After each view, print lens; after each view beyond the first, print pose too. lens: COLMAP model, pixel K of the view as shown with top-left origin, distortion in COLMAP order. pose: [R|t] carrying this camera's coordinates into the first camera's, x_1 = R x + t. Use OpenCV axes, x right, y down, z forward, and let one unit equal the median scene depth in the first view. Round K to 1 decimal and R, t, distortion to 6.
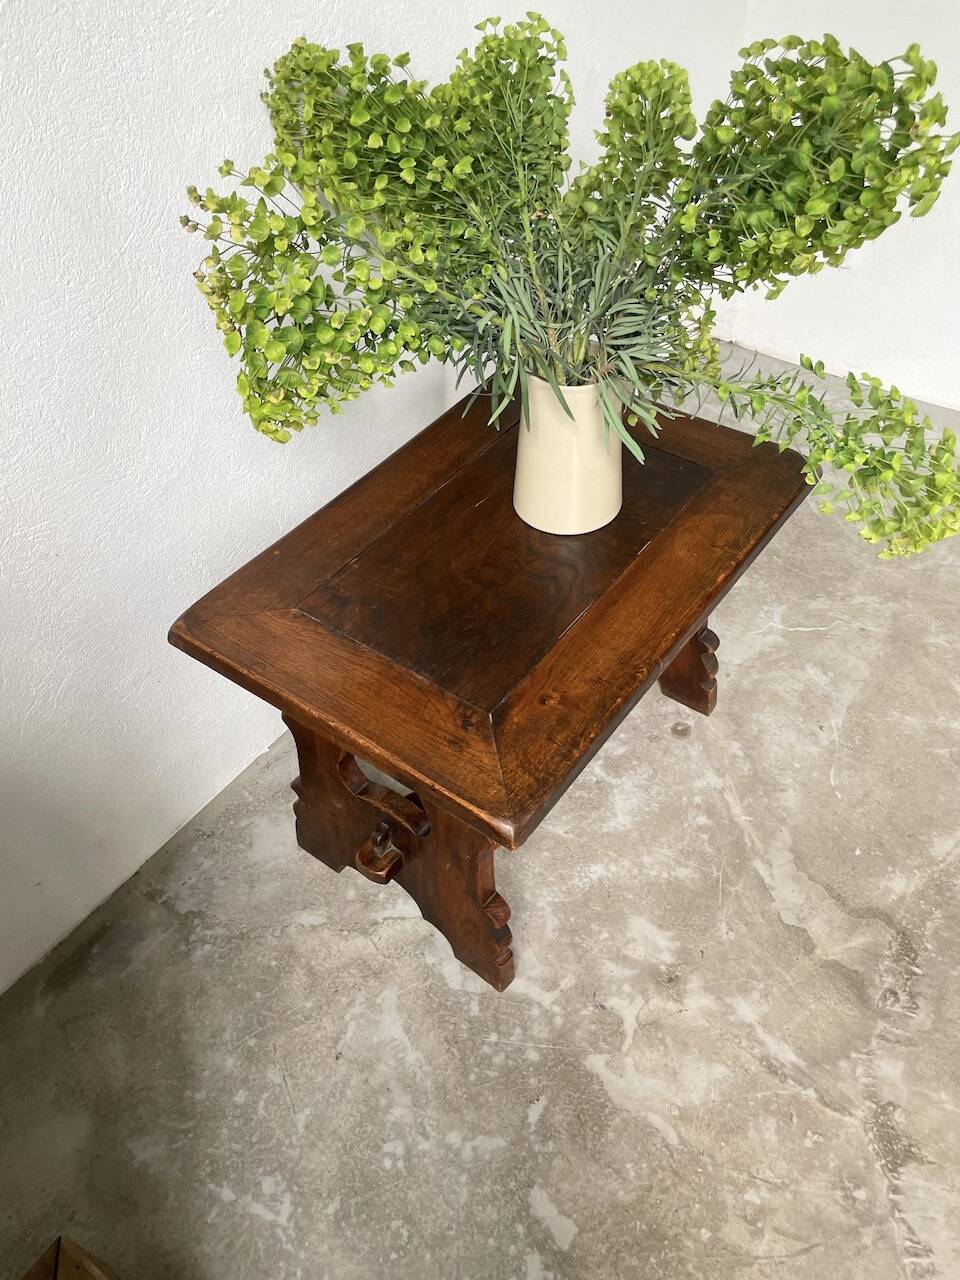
lens RADIAL K [[976.2, 0, 484.2], [0, 976.2, 644.1], [0, 0, 1]] dist [0.079943, -0.115543]
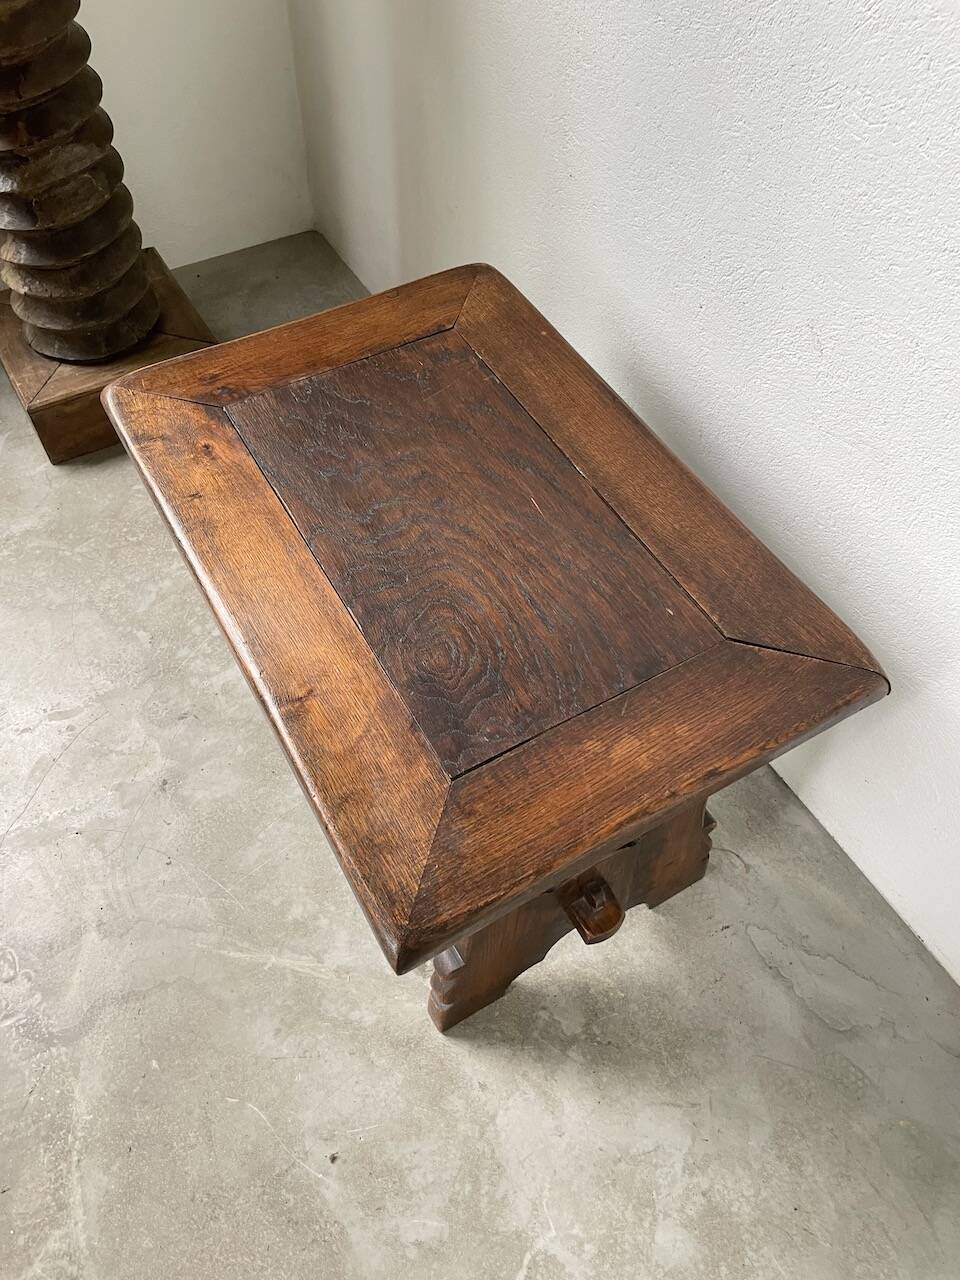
lens RADIAL K [[976.2, 0, 481.3], [0, 976.2, 626.7], [0, 0, 1]] dist [0.079943, -0.115543]
pose [[-0.403346, 0.753029, -0.519865, 0.496686], [-0.666430, 0.147571, 0.730818, -0.679060], [0.627044, 0.641226, 0.442318, 0.708828]]
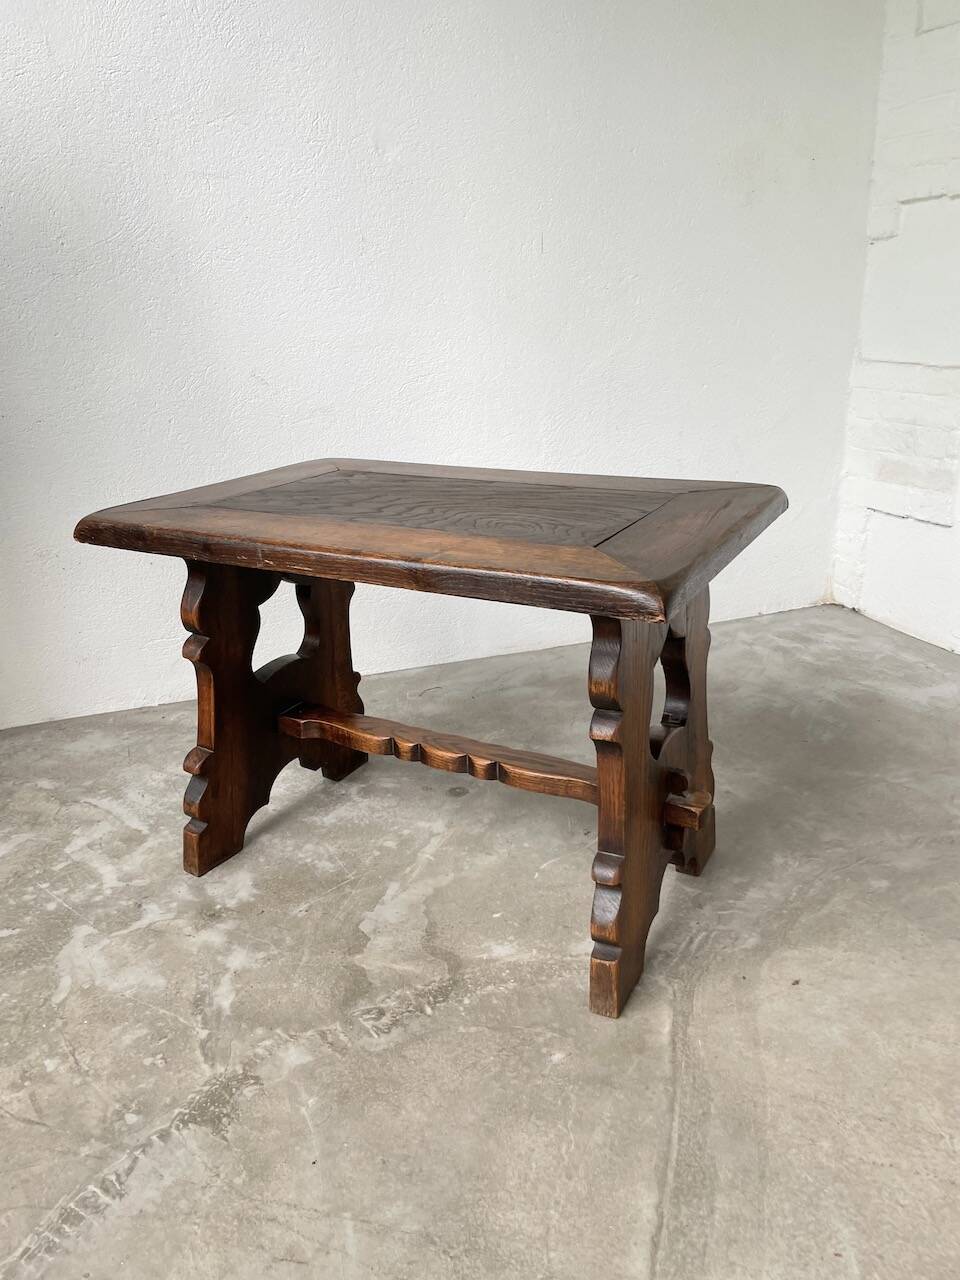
lens RADIAL K [[976.2, 0, 471.0], [0, 976.2, 634.0], [0, 0, 1]] dist [0.079943, -0.115543]
pose [[0.822492, 0.196346, -0.533812, 0.900512], [-0.414145, 0.850039, -0.325450, 0.341395], [0.389860, 0.488756, 0.780466, 0.258089]]
